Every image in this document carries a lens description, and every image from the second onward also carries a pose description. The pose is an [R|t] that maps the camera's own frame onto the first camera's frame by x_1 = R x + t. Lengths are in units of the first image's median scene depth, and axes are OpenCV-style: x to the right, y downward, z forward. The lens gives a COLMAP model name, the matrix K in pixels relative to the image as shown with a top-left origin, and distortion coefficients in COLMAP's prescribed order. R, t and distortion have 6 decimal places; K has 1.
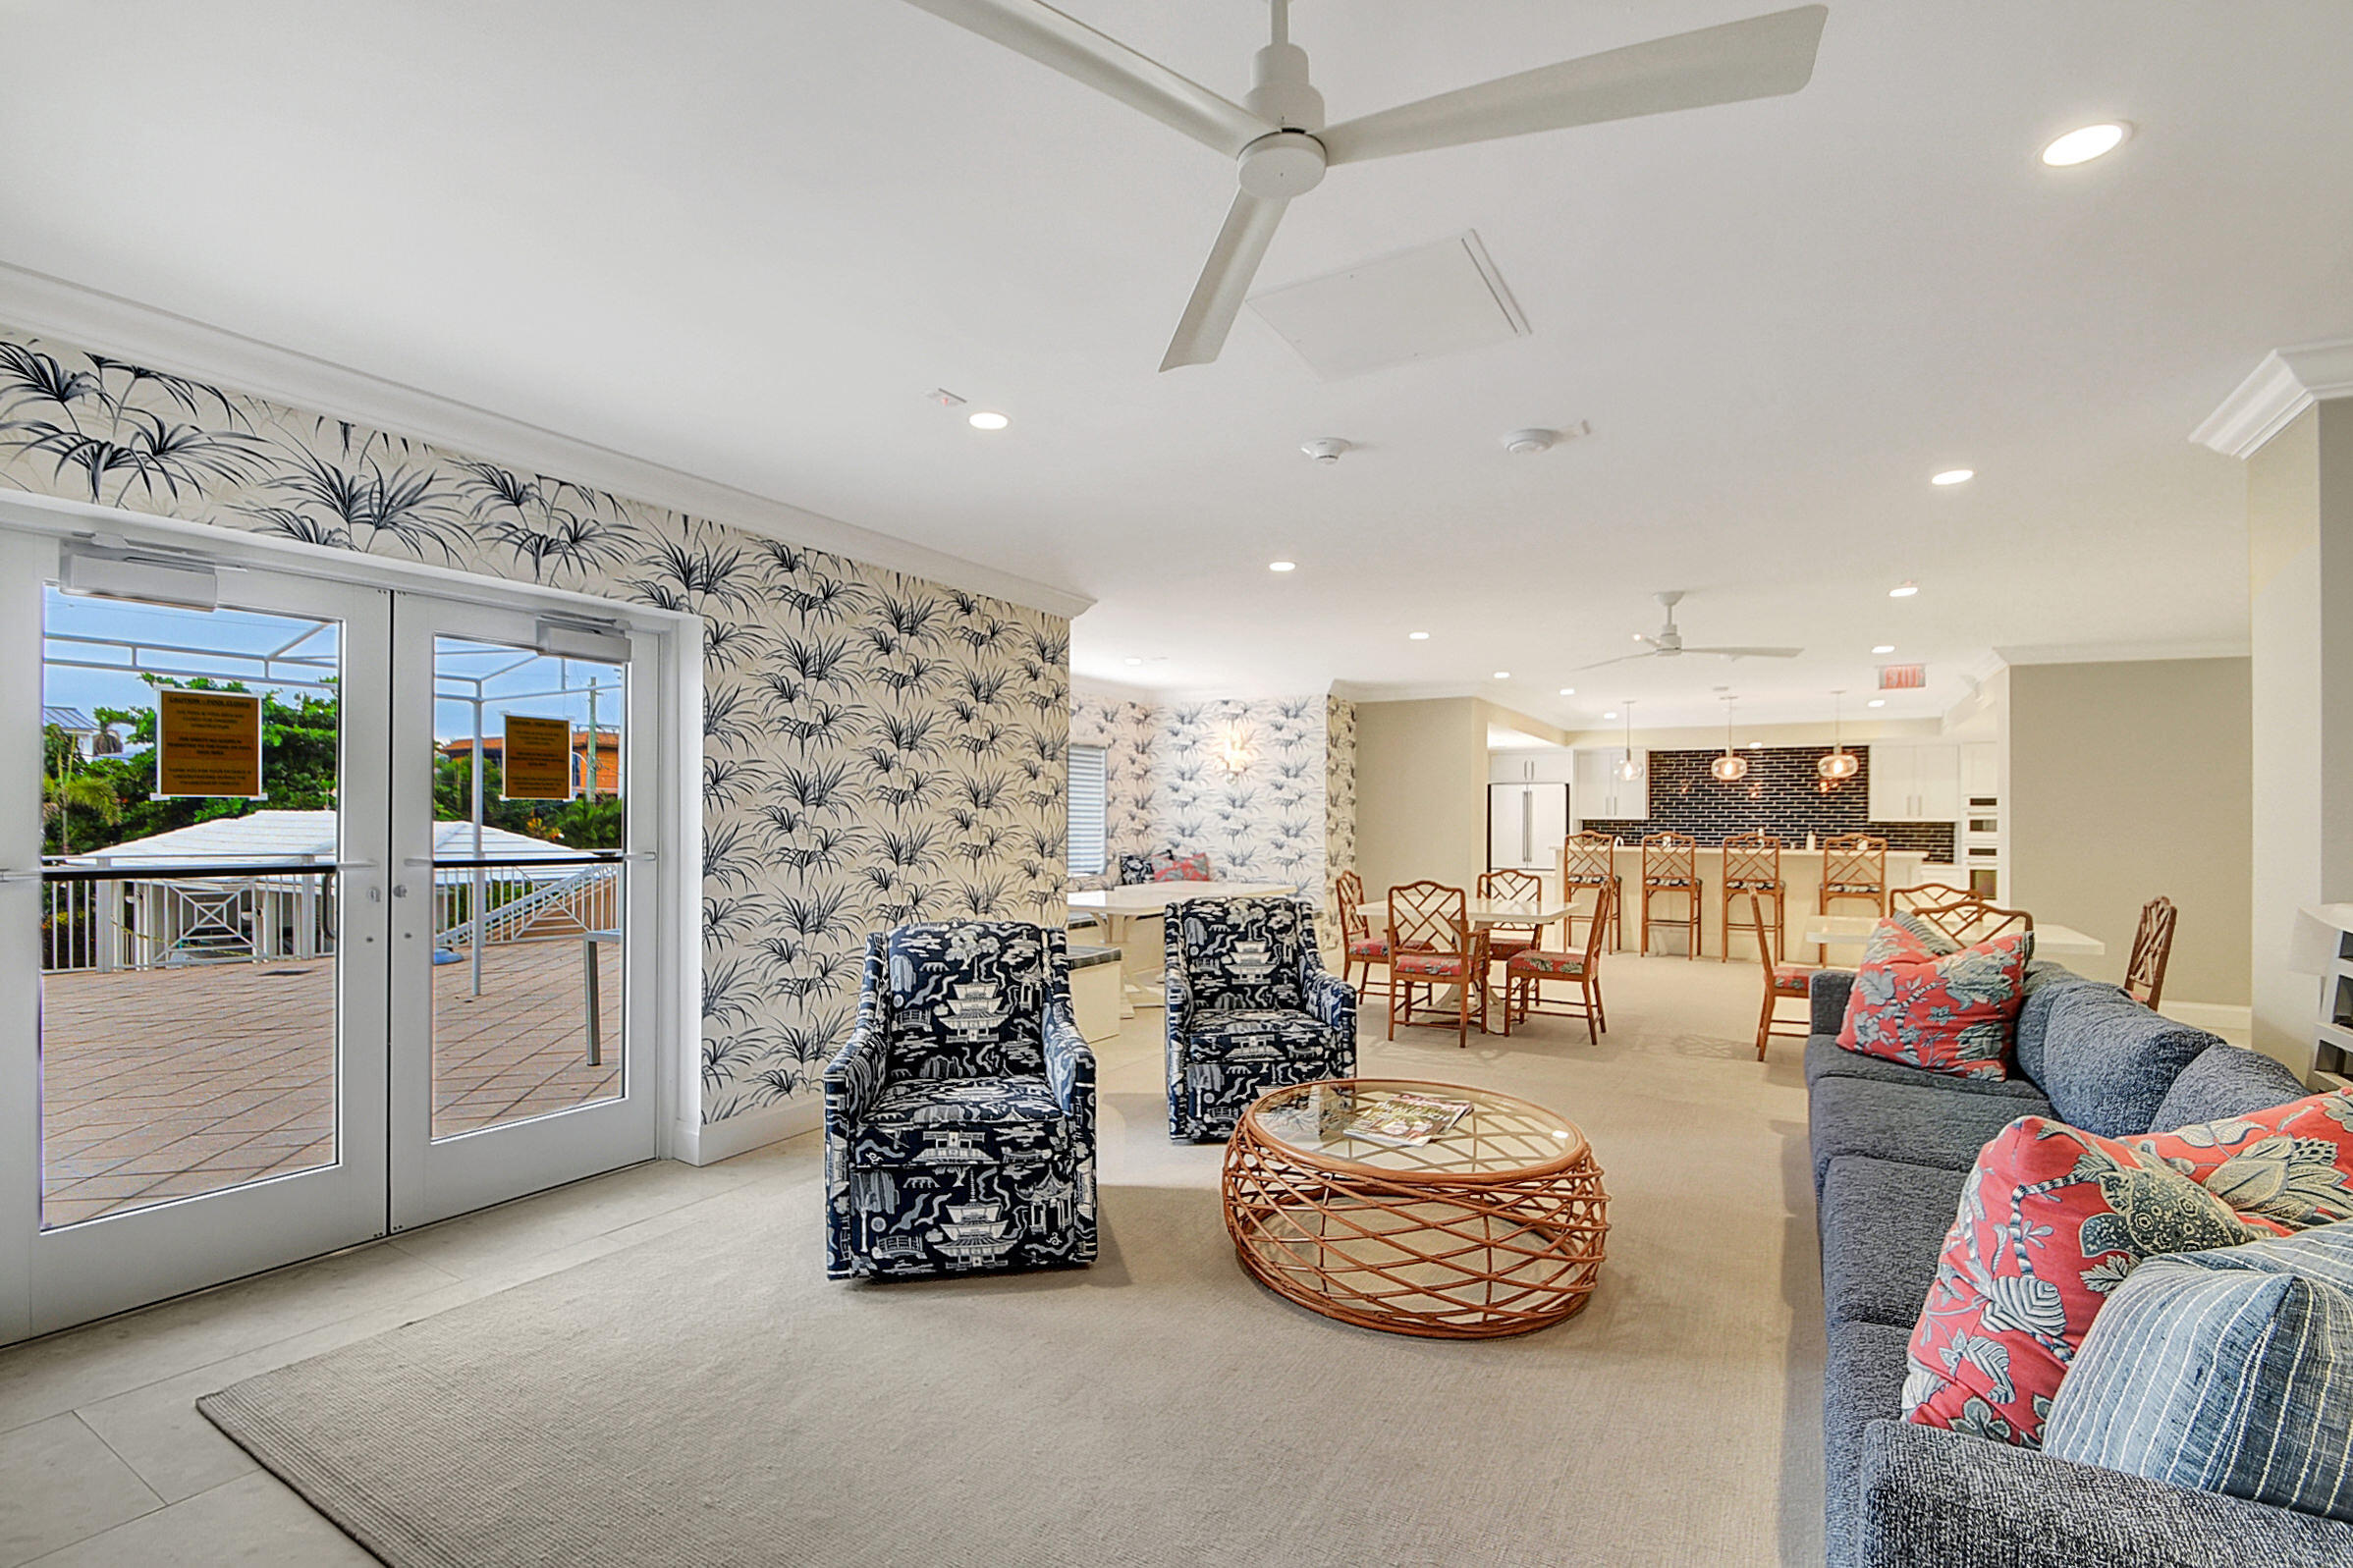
lens RADIAL K [[1048.6, 0, 1156.1], [0, 1048.6, 823.1], [0, 0, 1]] dist [0.002001, -0.000023]
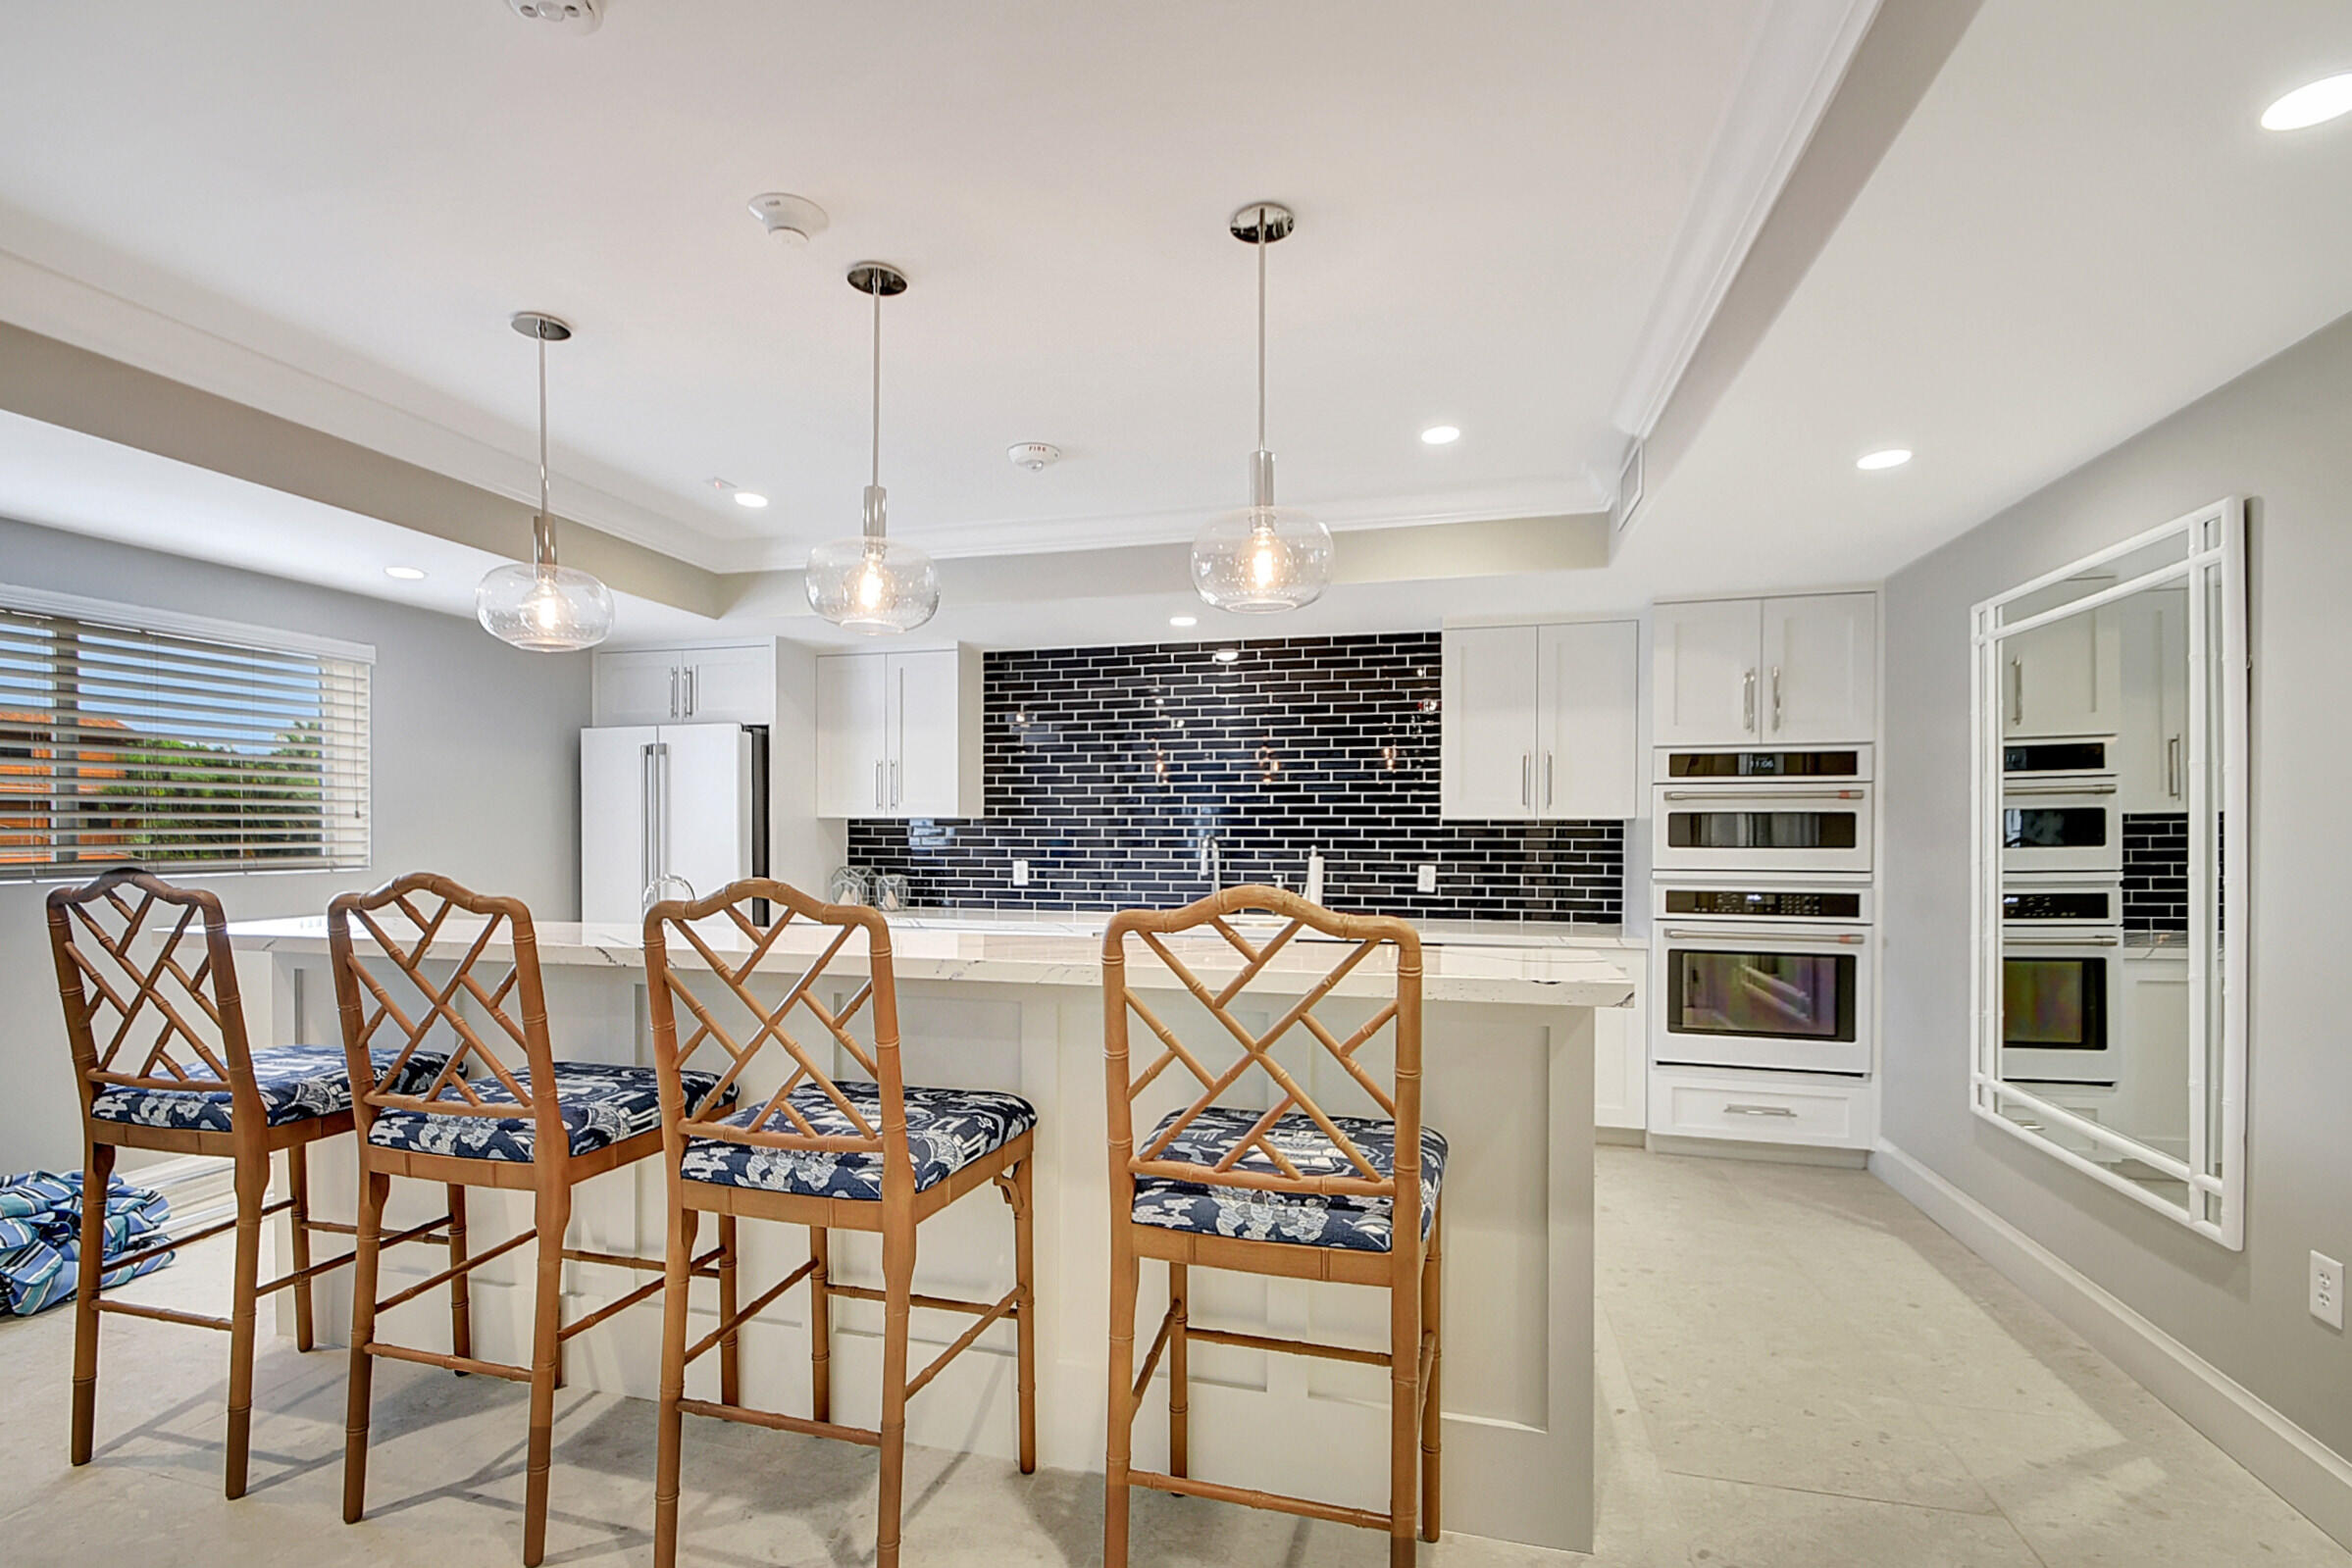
lens RADIAL K [[1048.2, 0, 1155.6], [0, 1048.2, 823.1], [0, 0, 1]] dist [0.002001, -0.000023]
pose [[0.937262, 0.000250, 0.348625, 0.457165], [0.003987, 0.999927, -0.011437, 0.003288], [-0.348602, 0.012110, 0.937193, 0.688149]]
